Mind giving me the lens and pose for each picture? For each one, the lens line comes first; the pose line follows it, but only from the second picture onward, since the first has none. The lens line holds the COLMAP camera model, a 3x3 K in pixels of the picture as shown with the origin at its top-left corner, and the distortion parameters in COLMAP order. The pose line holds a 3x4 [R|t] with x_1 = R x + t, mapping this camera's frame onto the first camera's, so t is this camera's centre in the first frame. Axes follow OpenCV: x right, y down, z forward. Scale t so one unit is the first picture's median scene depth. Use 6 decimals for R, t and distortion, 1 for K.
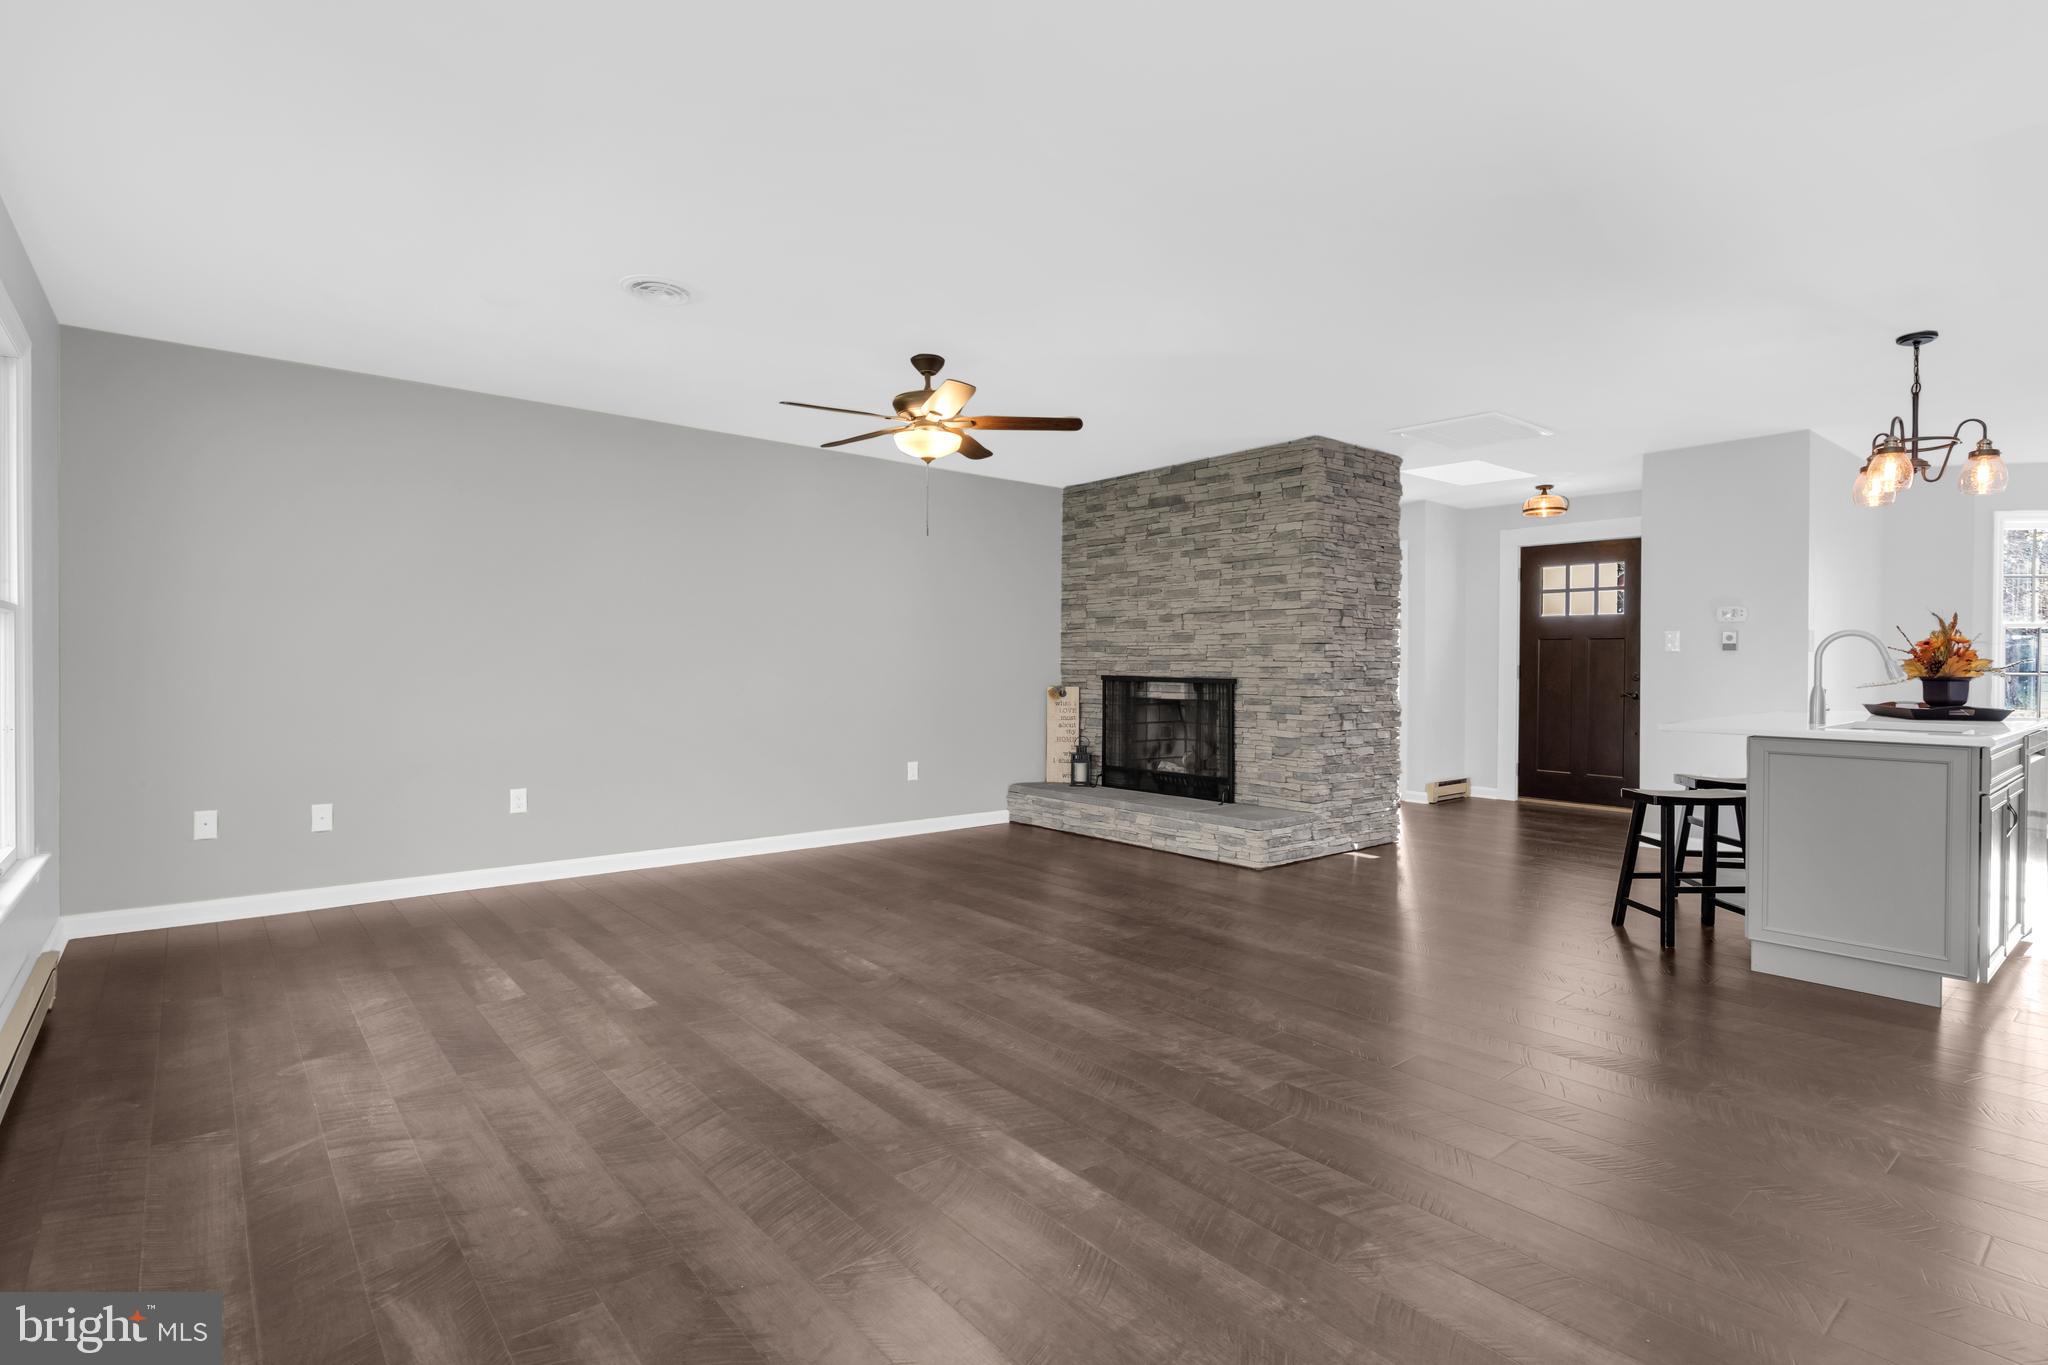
lens RADIAL K [[993.5, 0, 1019.8], [0, 993.5, 669.0], [0, 0, 1]] dist [-0.000833, 0.000057]
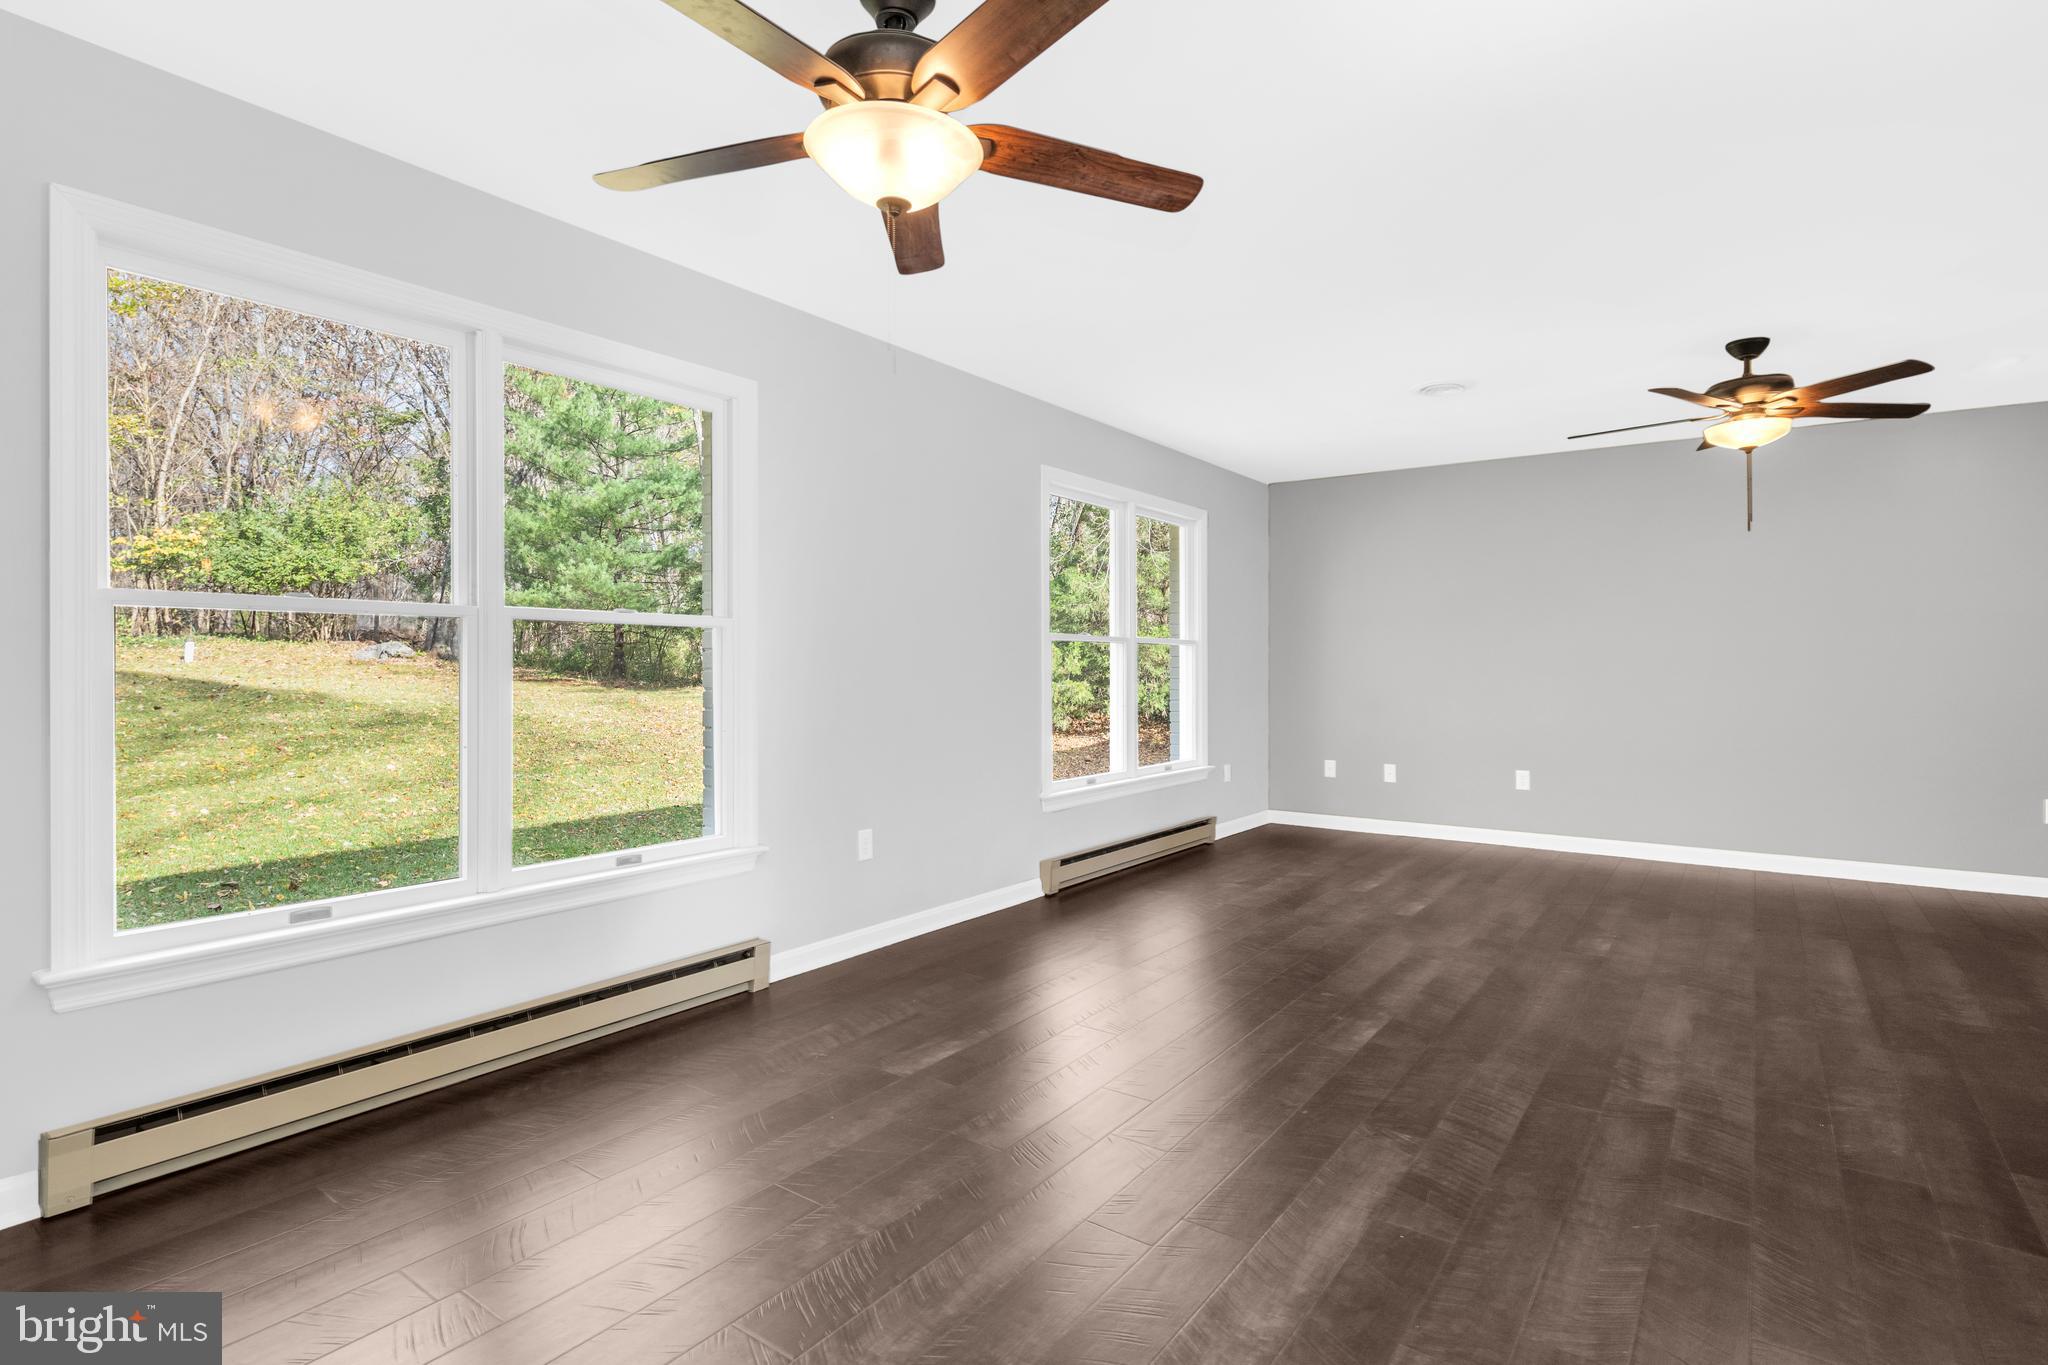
lens RADIAL K [[993.5, 0, 1018.1], [0, 993.5, 679.5], [0, 0, 1]] dist [-0.000833, 0.000057]
pose [[0.247764, 0.006387, -0.968799, 0.962253], [-0.003642, 0.999977, 0.005662, 0.005029], [0.968813, 0.002125, 0.247782, 0.152115]]
